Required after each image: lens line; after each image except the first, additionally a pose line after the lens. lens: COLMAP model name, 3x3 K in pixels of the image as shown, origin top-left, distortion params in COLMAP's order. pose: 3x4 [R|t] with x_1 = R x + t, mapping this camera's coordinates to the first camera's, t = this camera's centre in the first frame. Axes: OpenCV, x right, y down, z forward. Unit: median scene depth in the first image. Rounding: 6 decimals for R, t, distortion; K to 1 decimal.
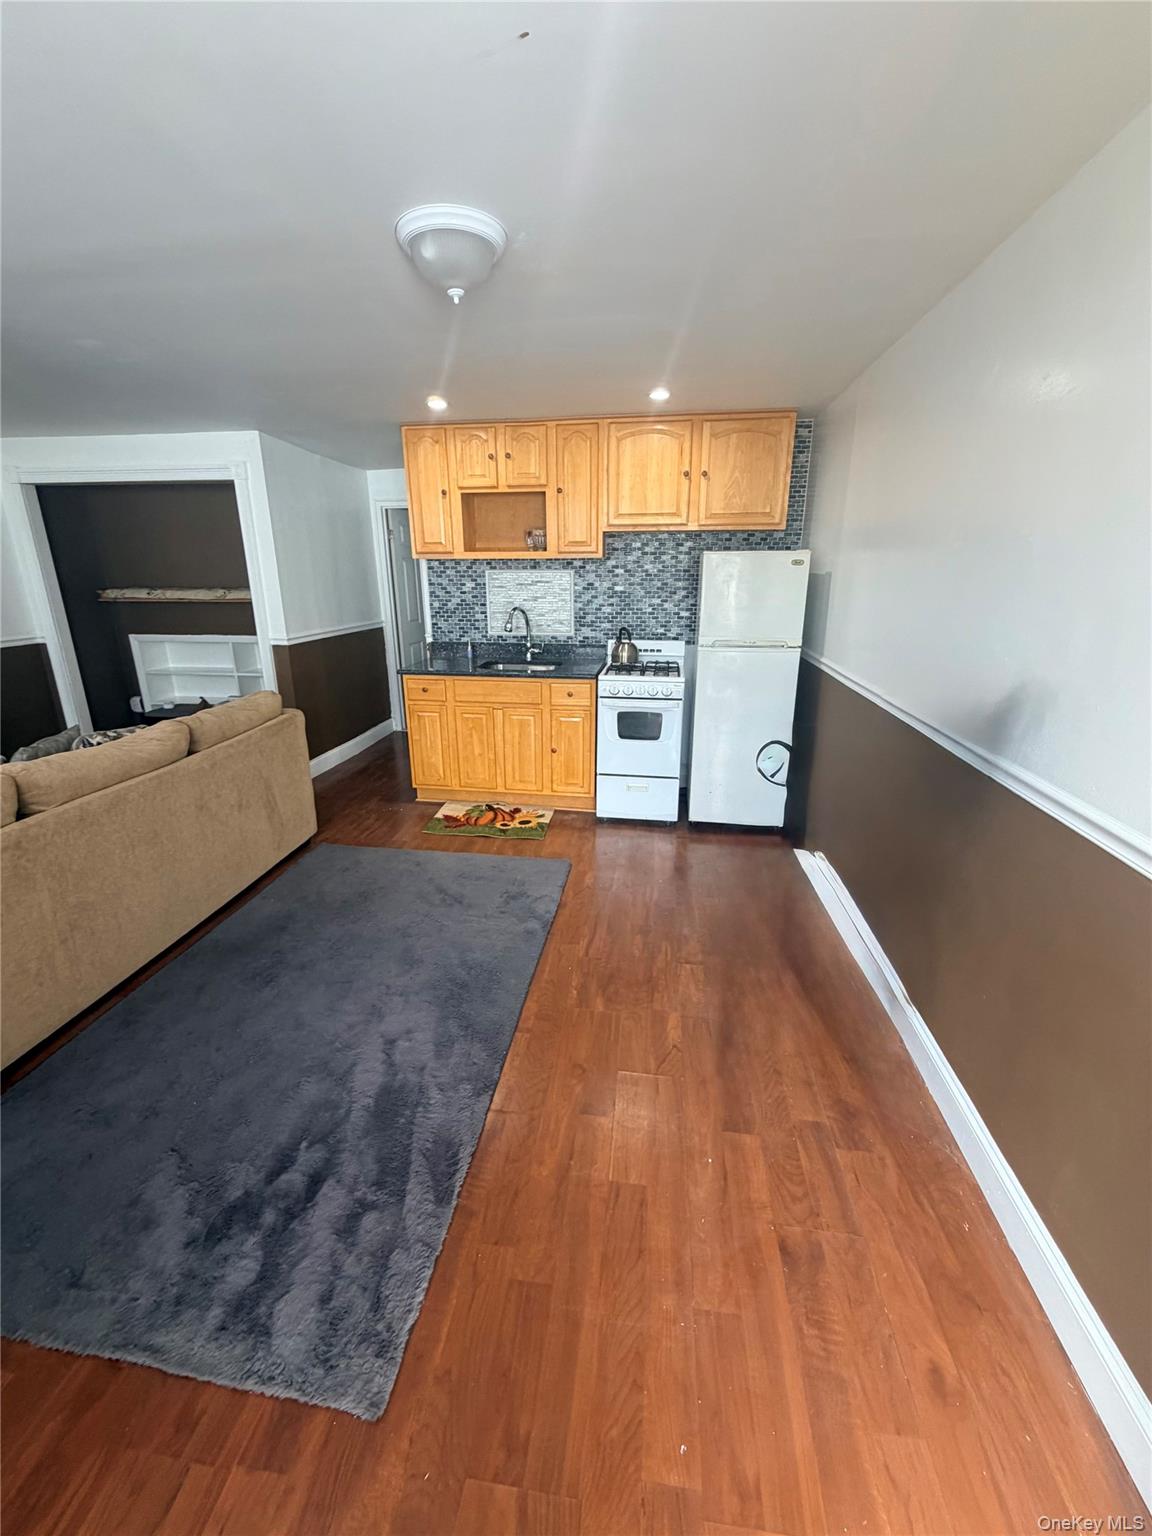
lens RADIAL K [[610.0, 0, 577.6], [0, 610.0, 756.3], [0, 0, 1]] dist [-0.001438, 0.000440]
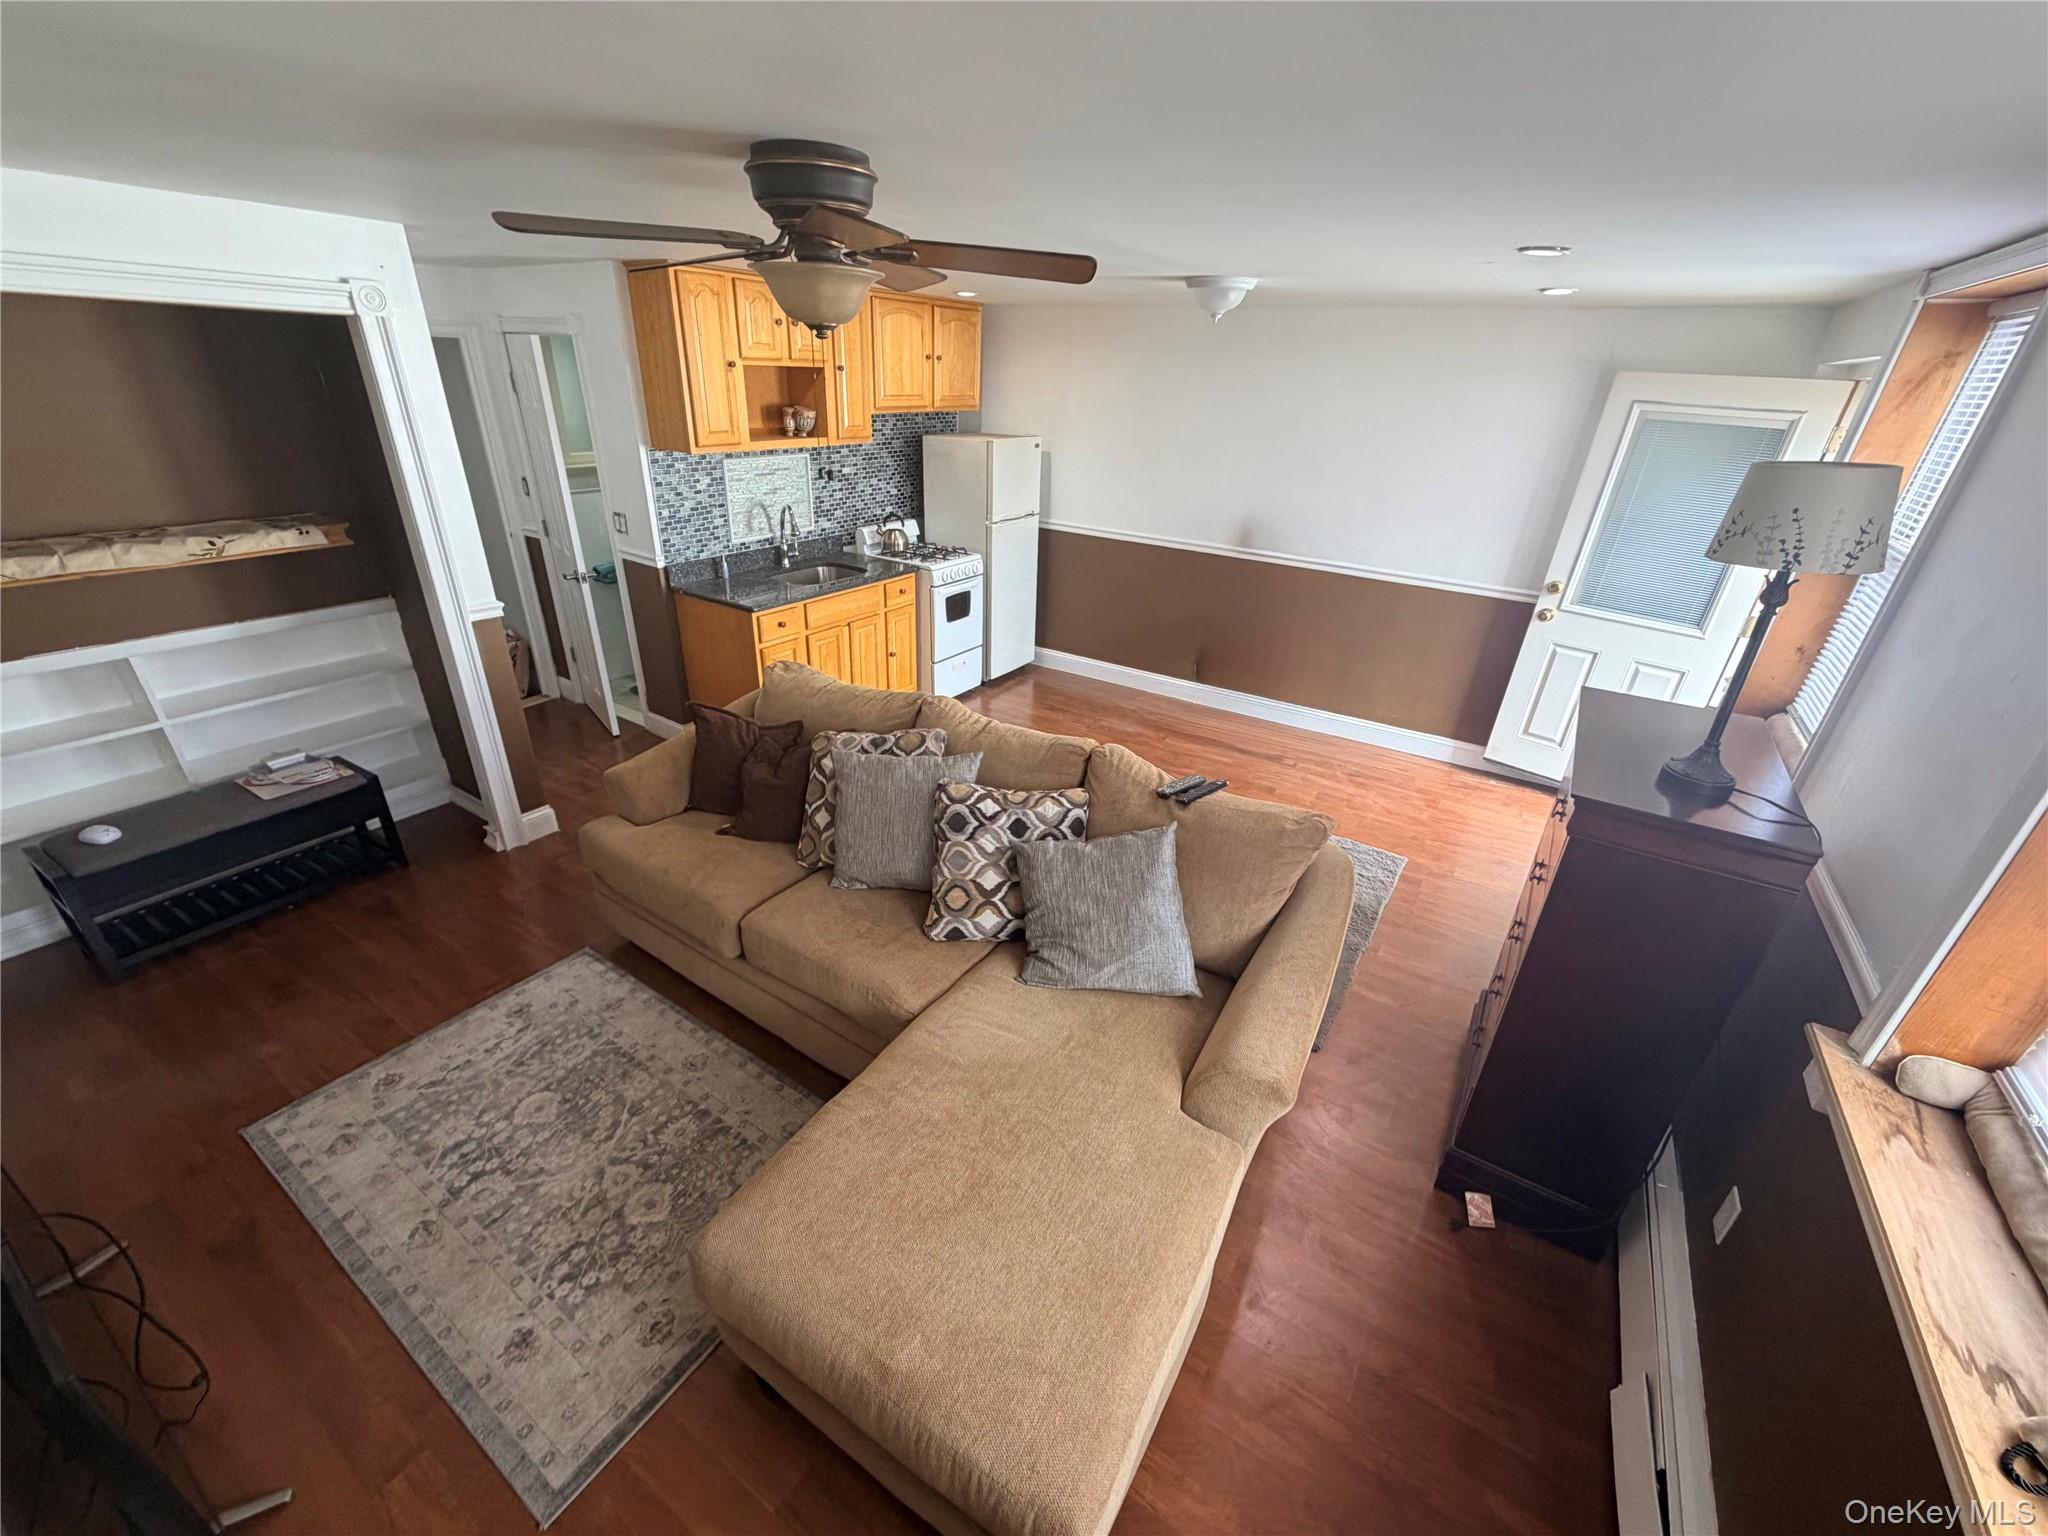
lens RADIAL K [[813.4, 0, 1020.3], [0, 813.4, 772.2], [0, 0, 1]] dist [-0.001438, 0.000440]
pose [[0.426521, -0.387557, 0.817239, -0.989795], [0.224869, 0.920615, 0.319221, -0.186268], [-0.876079, 0.047618, 0.479811, 0.197989]]
